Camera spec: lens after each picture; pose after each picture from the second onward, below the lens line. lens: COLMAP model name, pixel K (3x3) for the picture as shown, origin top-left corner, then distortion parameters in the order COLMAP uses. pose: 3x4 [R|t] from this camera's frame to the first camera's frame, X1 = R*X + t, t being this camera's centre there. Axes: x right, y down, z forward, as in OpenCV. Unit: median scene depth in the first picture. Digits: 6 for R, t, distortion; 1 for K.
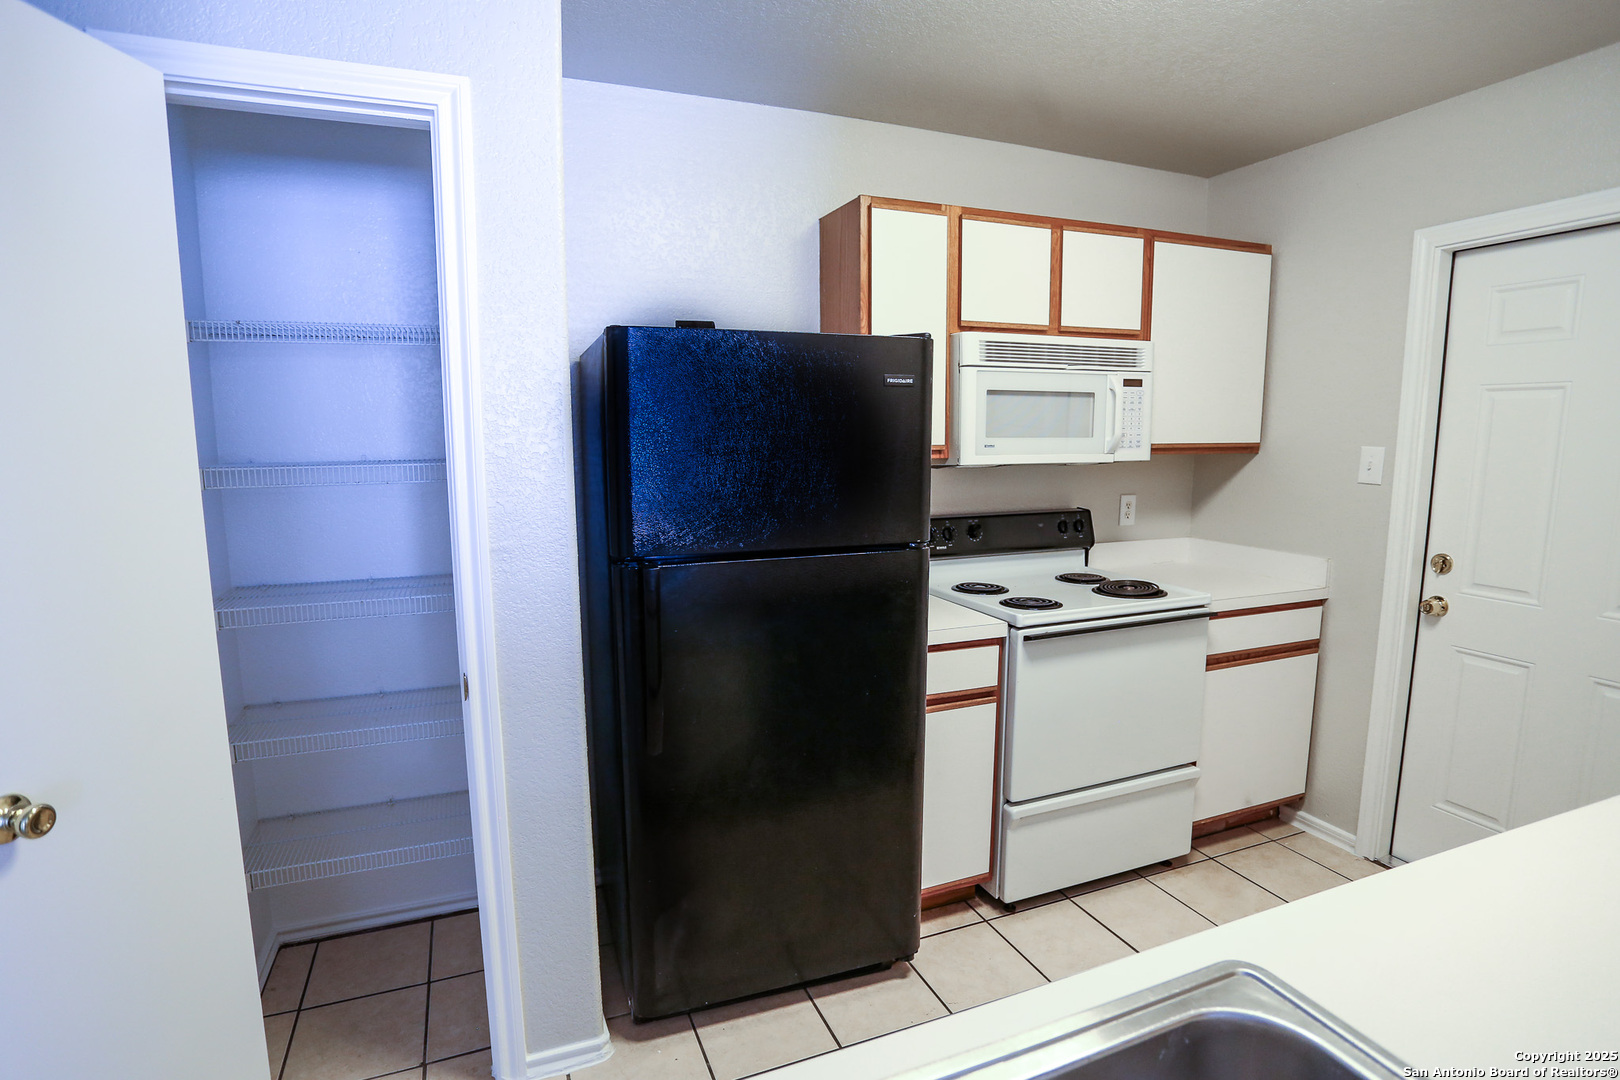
lens RADIAL K [[807.5, 0, 796.4], [0, 807.5, 543.5], [0, 0, 1]] dist [-0.061663, 0.023035]
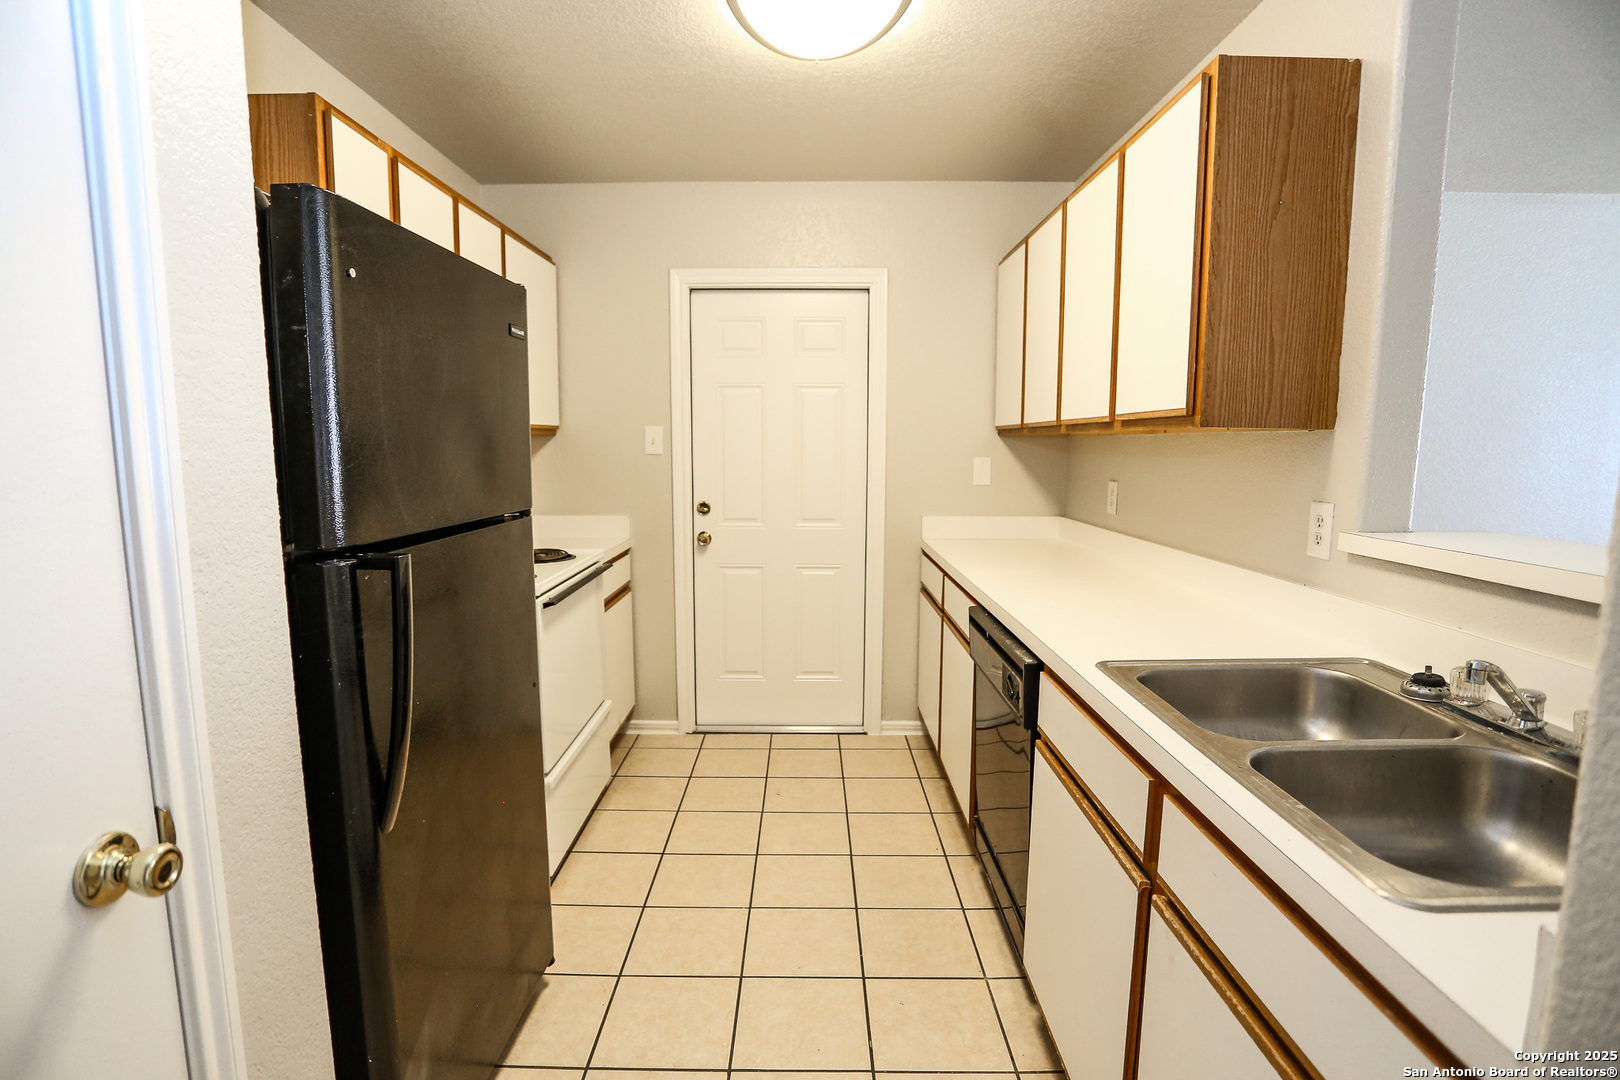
lens RADIAL K [[807.5, 0, 823.2], [0, 807.5, 543.5], [0, 0, 1]] dist [-0.061663, 0.023035]
pose [[0.355827, -0.115195, 0.927425, -0.450582], [0.131162, 0.988708, 0.072483, 0.011516], [-0.925302, 0.095852, 0.366918, 0.260028]]
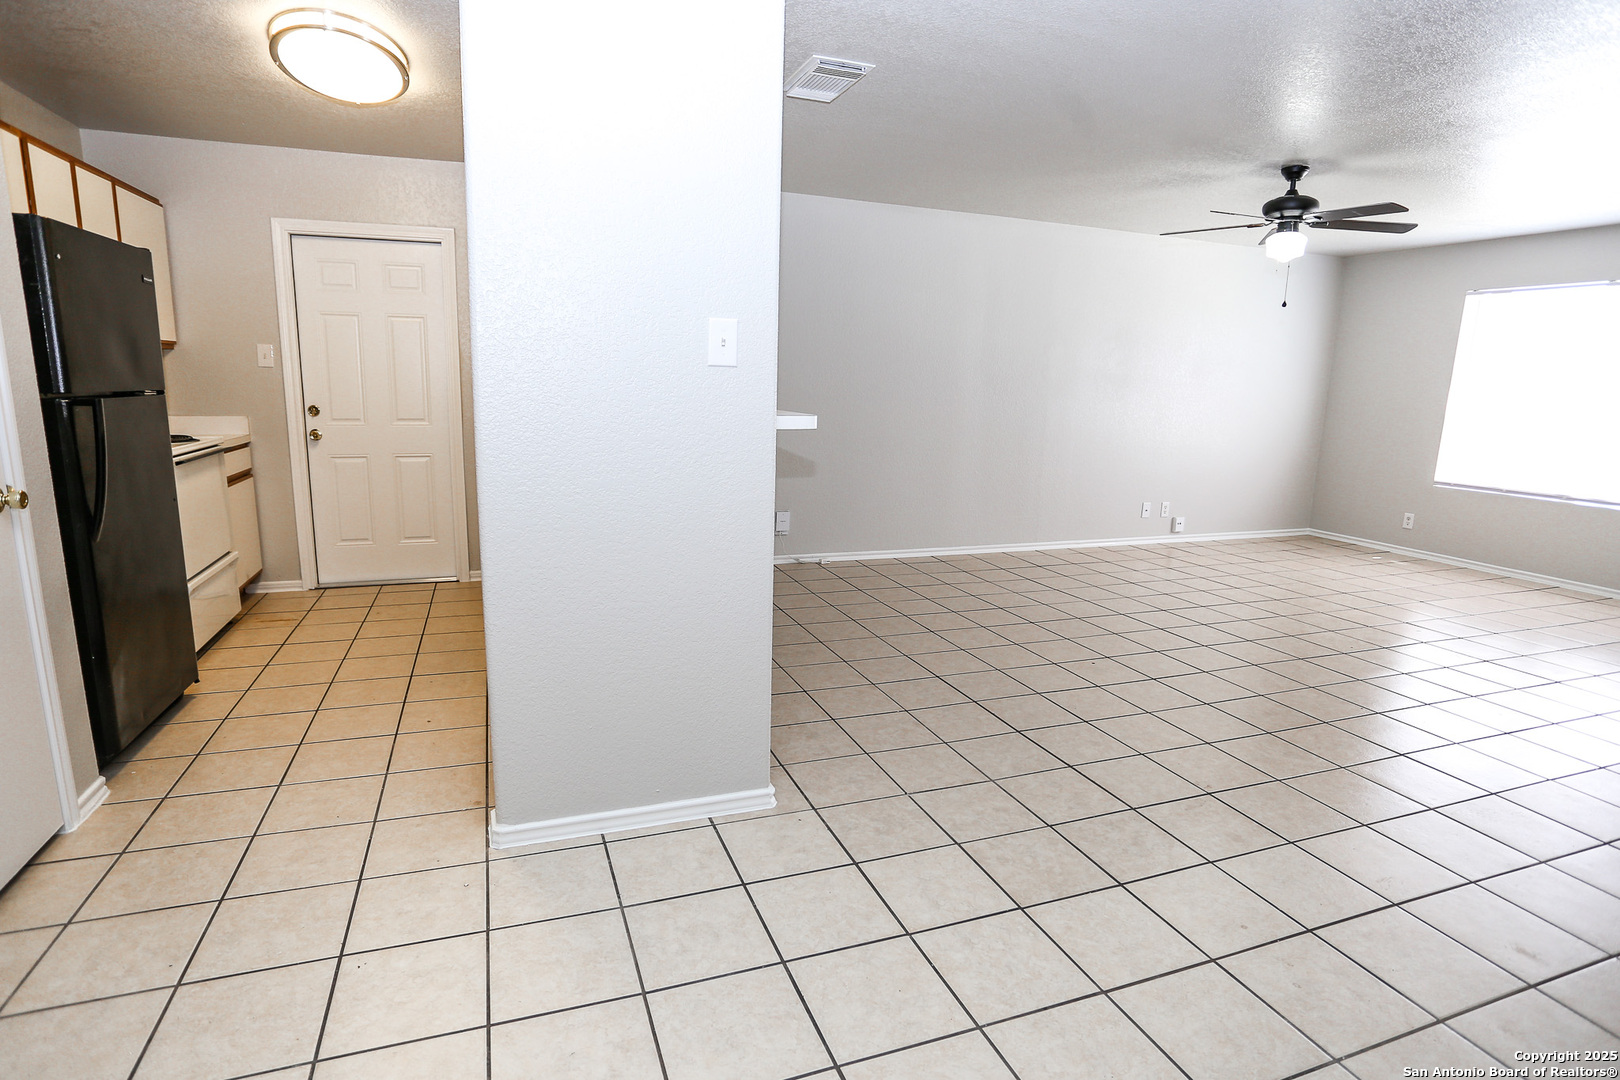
lens RADIAL K [[858.5, 0, 813.3], [0, 858.5, 541.0], [0, 0, 1]] dist [-0.033895, 0.011262]
pose [[0.034900, -0.187449, 0.981654, -1.079572], [0.119265, 0.976014, 0.182132, 0.097120], [-0.992249, 0.110721, 0.056419, -0.212237]]
